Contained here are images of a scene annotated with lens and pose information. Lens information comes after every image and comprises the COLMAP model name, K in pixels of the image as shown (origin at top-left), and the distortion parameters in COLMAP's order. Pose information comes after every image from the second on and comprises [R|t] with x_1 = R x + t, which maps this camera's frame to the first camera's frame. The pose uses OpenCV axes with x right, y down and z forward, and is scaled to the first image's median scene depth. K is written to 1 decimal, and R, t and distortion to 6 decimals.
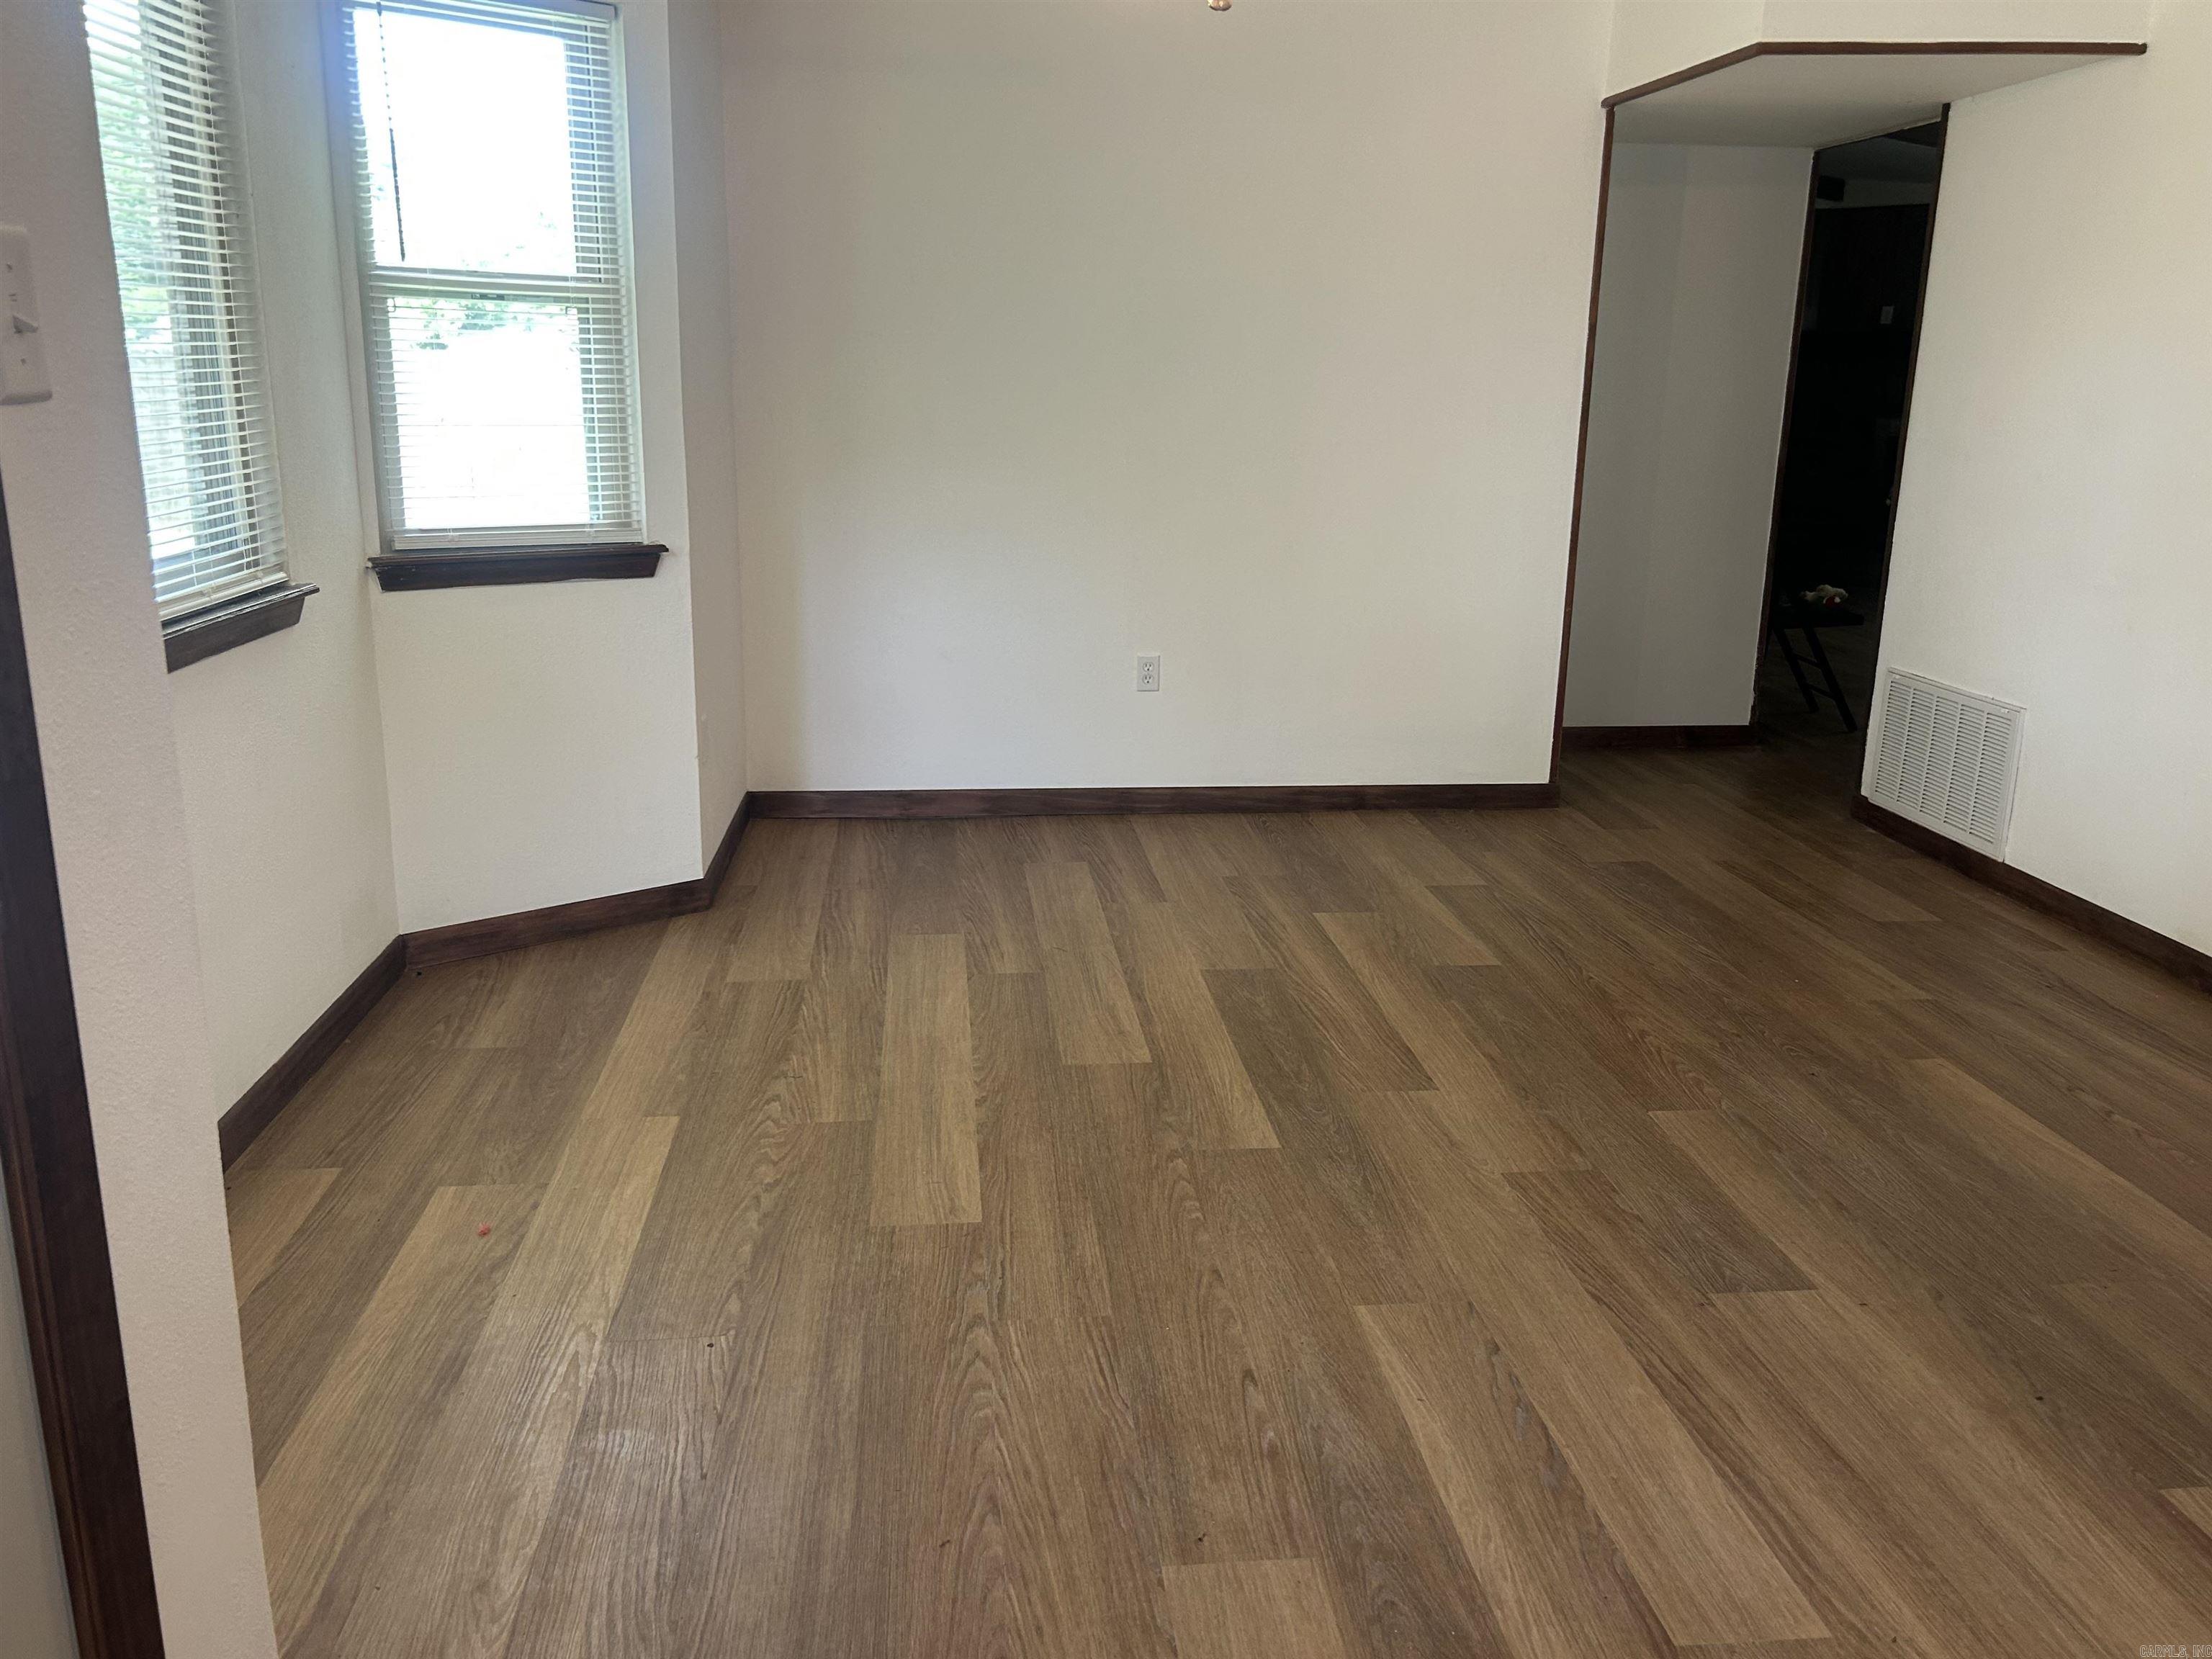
lens RADIAL K [[1739.2, 0, 1127.5], [0, 1739.2, 814.4], [0, 0, 1]] dist [0.048517, -0.060885]
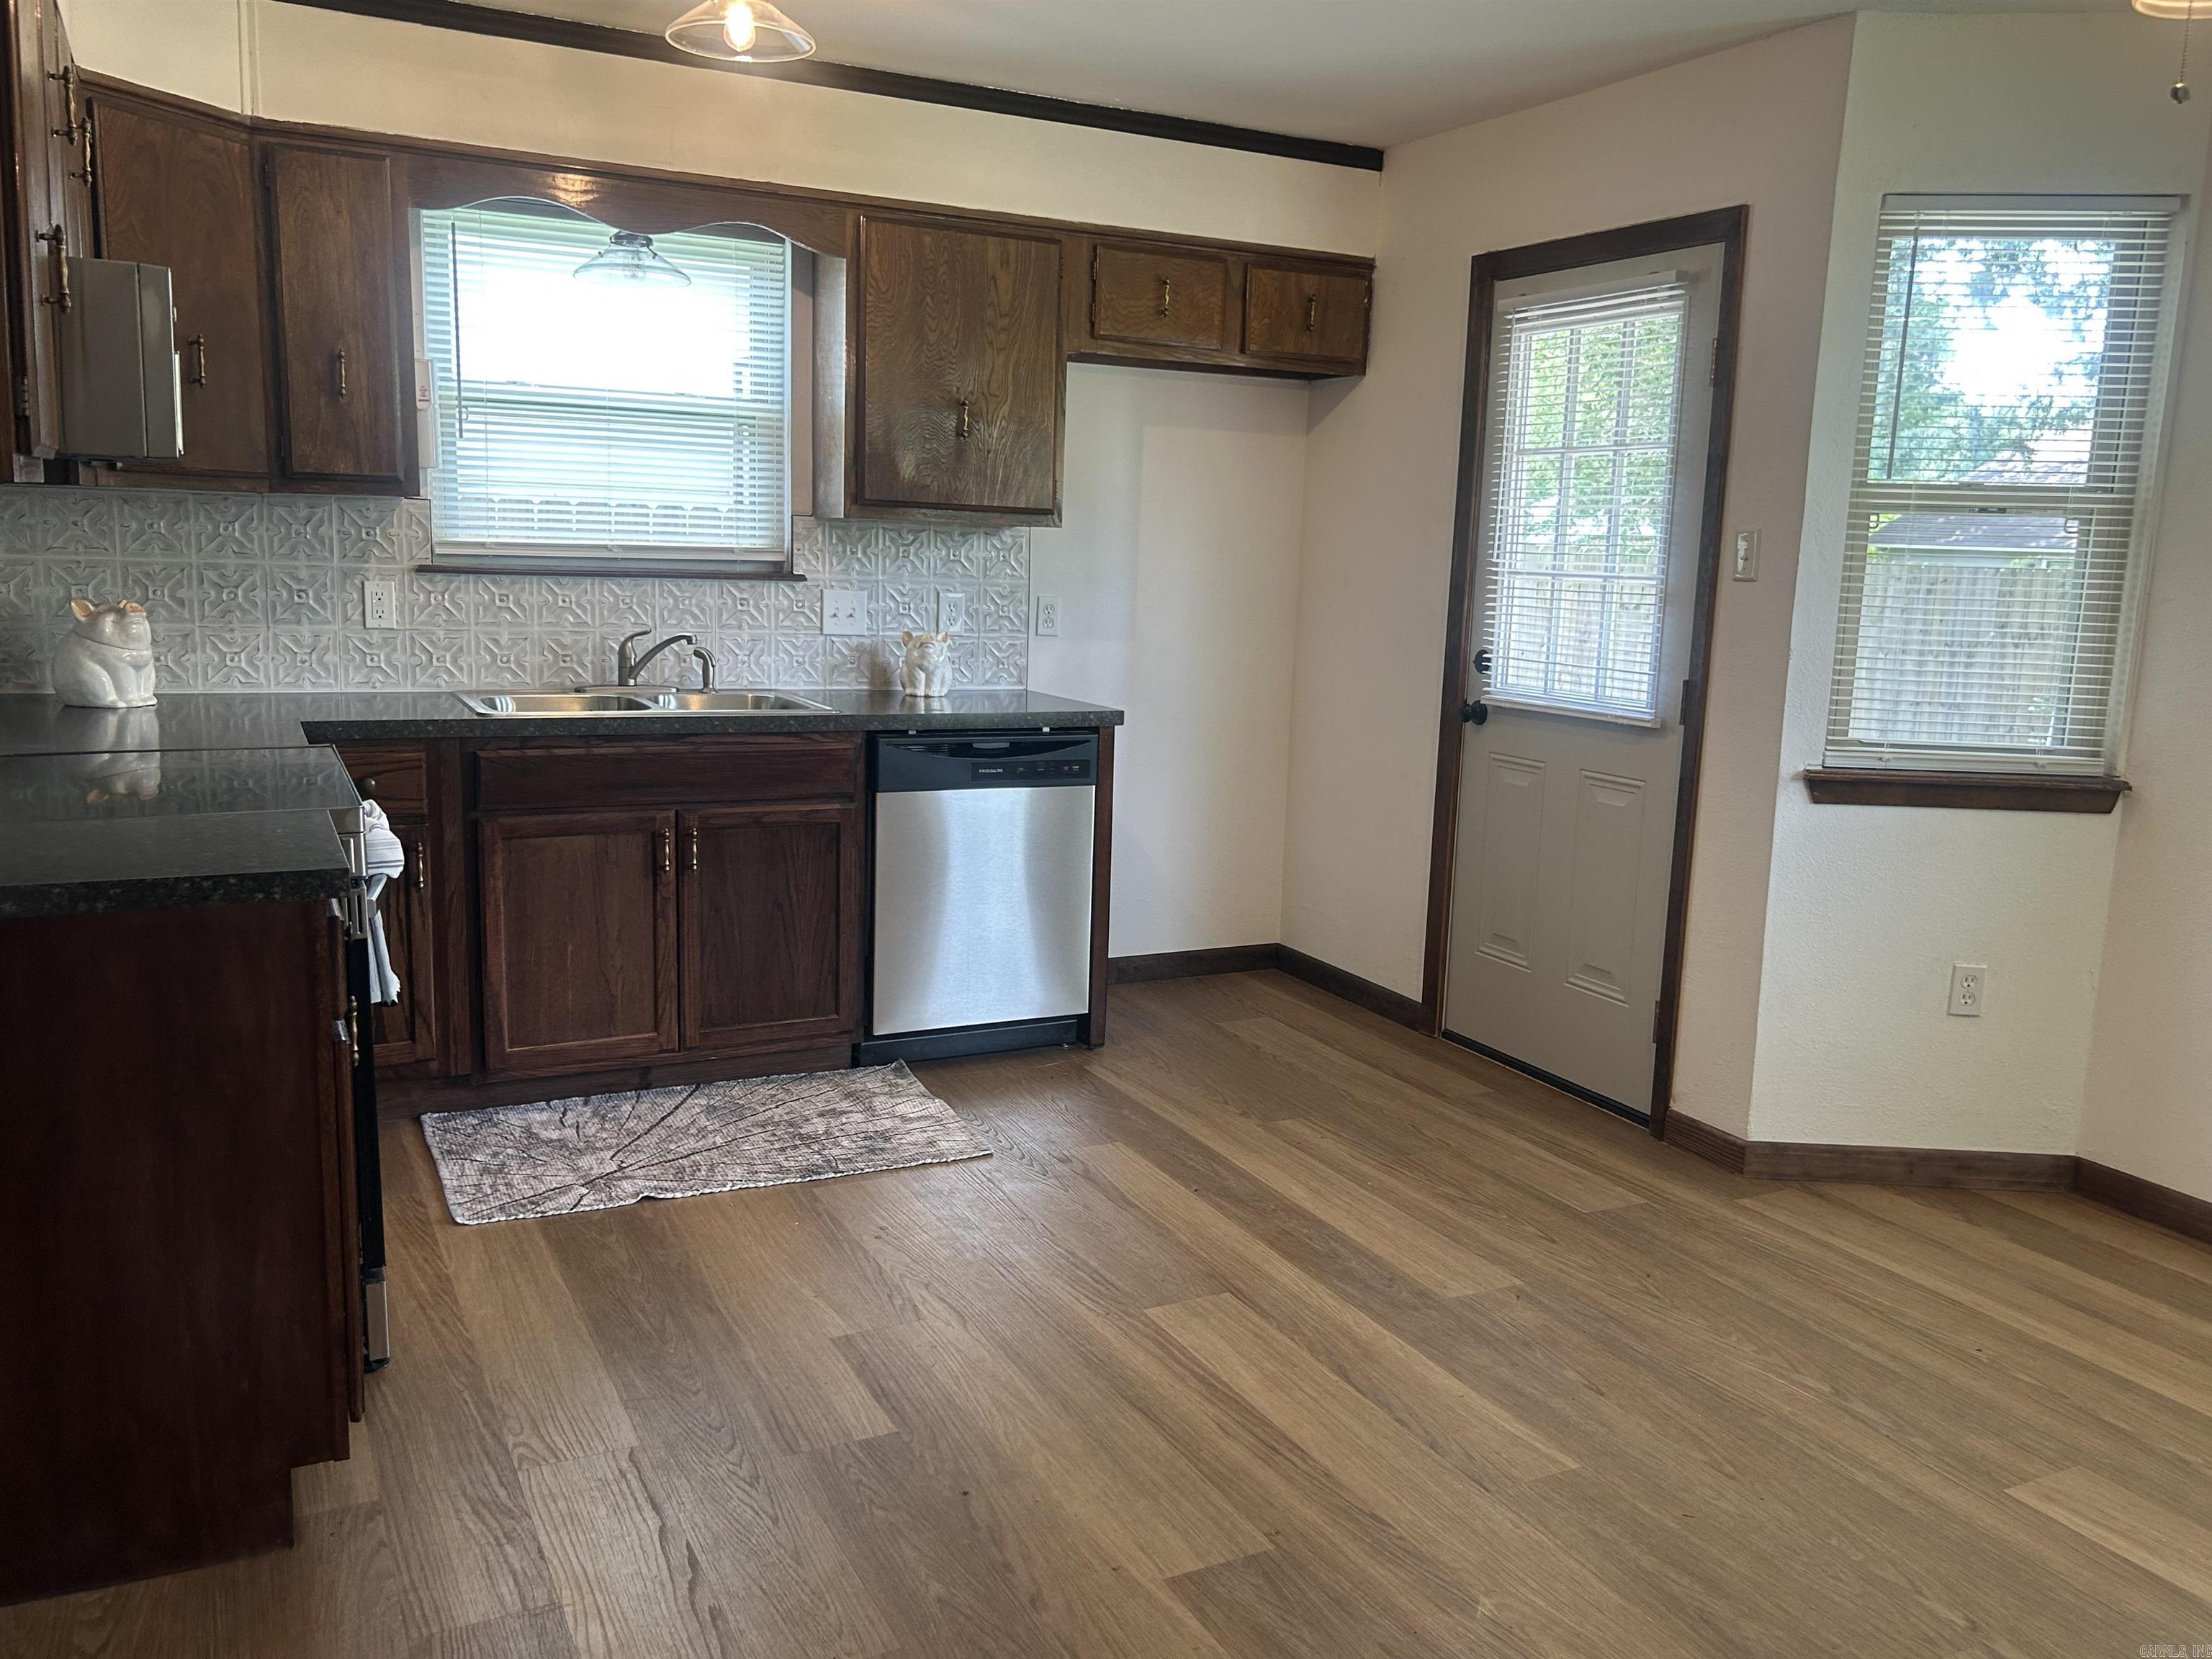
lens RADIAL K [[1739.2, 0, 1133.9], [0, 1739.2, 826.7], [0, 0, 1]] dist [0.048517, -0.060885]
pose [[-0.927867, 0.015159, -0.372603, 0.524338], [-0.137729, 0.914598, 0.380187, -0.289191], [0.346545, 0.404081, -0.846537, 1.140500]]
